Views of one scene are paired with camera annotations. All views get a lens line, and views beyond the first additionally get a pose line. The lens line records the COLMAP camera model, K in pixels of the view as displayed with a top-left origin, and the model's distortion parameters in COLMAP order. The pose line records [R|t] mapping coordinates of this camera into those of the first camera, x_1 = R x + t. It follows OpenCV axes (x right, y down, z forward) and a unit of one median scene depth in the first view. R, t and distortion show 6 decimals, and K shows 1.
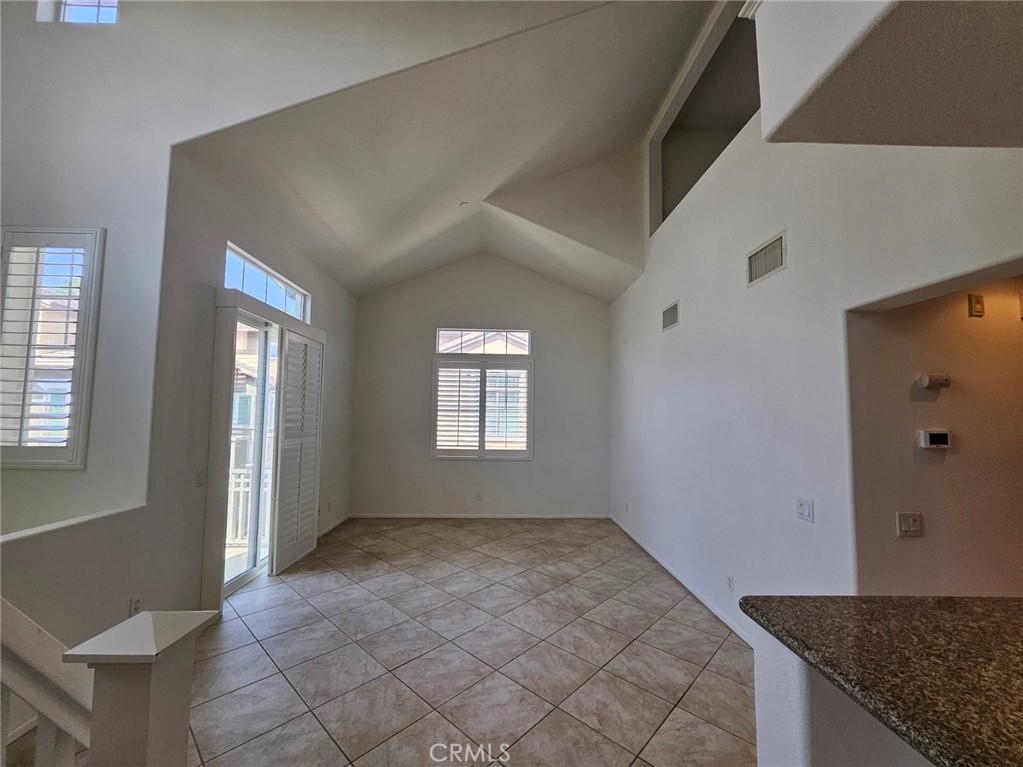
lens RADIAL K [[390.5, 0, 508.8], [0, 390.5, 391.5], [0, 0, 1]] dist [-0.000206, 0.000320]
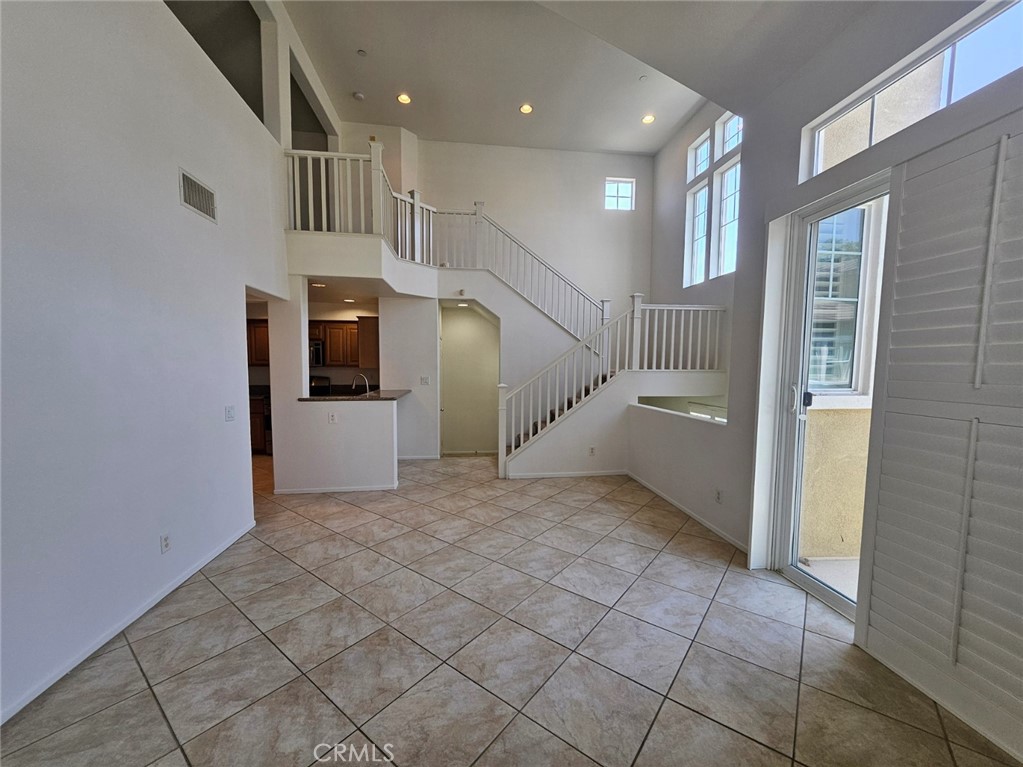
lens RADIAL K [[390.5, 0, 508.8], [0, 390.5, 391.5], [0, 0, 1]] dist [-0.000206, 0.000320]
pose [[-0.995406, -0.011513, -0.095049, -0.069693], [-0.011854, 0.999925, 0.003031, 0.144236], [0.095007, 0.004144, -0.995468, 1.734164]]
